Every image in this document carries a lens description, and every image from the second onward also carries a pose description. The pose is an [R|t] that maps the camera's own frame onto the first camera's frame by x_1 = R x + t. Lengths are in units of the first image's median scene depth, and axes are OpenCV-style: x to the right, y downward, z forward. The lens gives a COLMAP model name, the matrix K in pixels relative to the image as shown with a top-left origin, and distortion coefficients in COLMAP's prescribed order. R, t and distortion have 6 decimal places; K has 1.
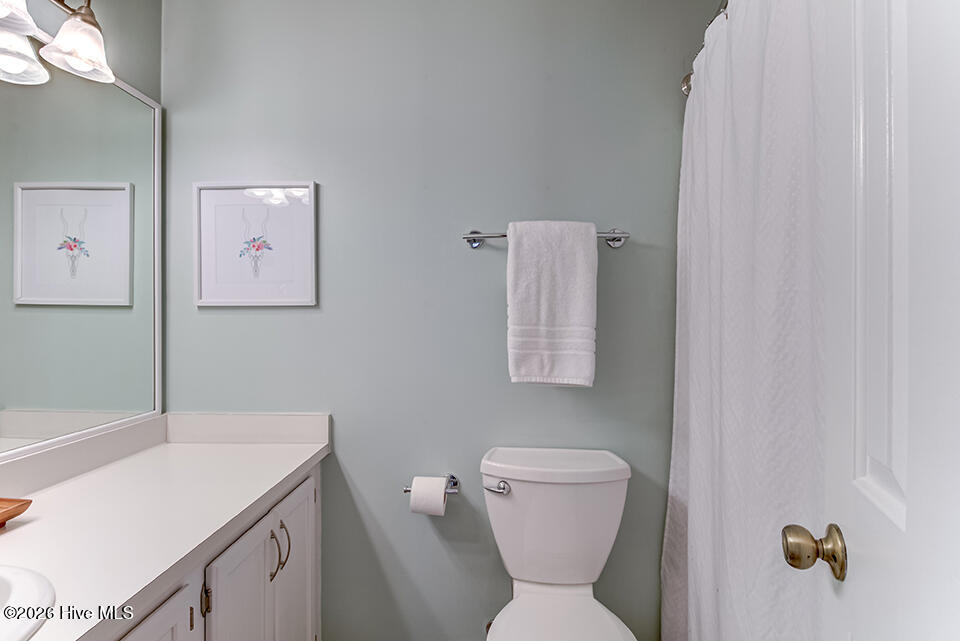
lens RADIAL K [[475.5, 0, 488.7], [0, 475.5, 318.0], [0, 0, 1]] dist [0.010573, -0.011415]
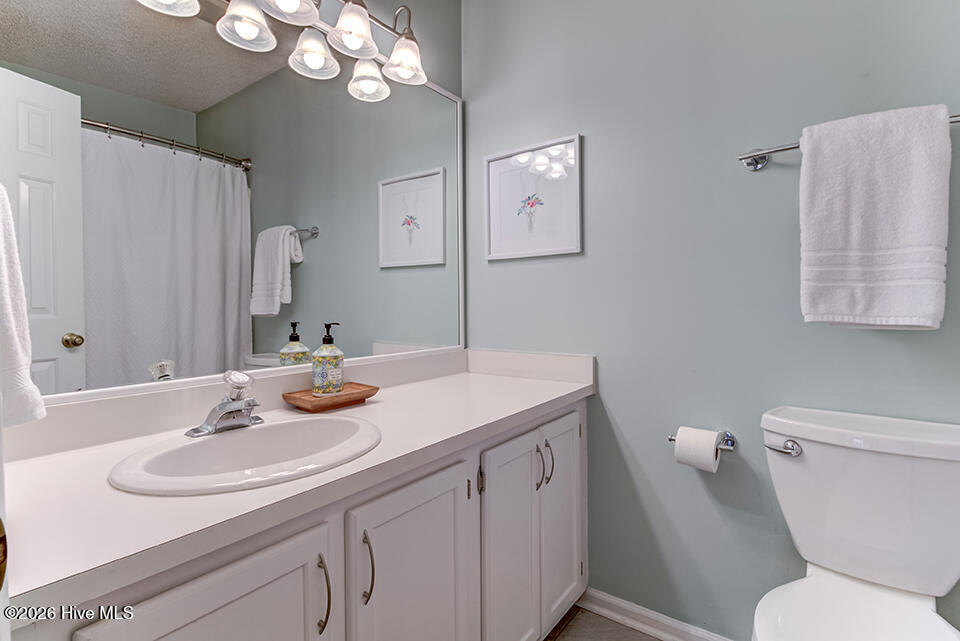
lens RADIAL K [[475.5, 0, 478.9], [0, 475.5, 313.6], [0, 0, 1]] dist [0.010573, -0.011415]
pose [[0.816651, -0.002825, -0.577125, 0.060598], [0.010267, 0.999901, 0.009635, 0.102007], [0.577040, -0.013794, 0.816599, 0.014800]]
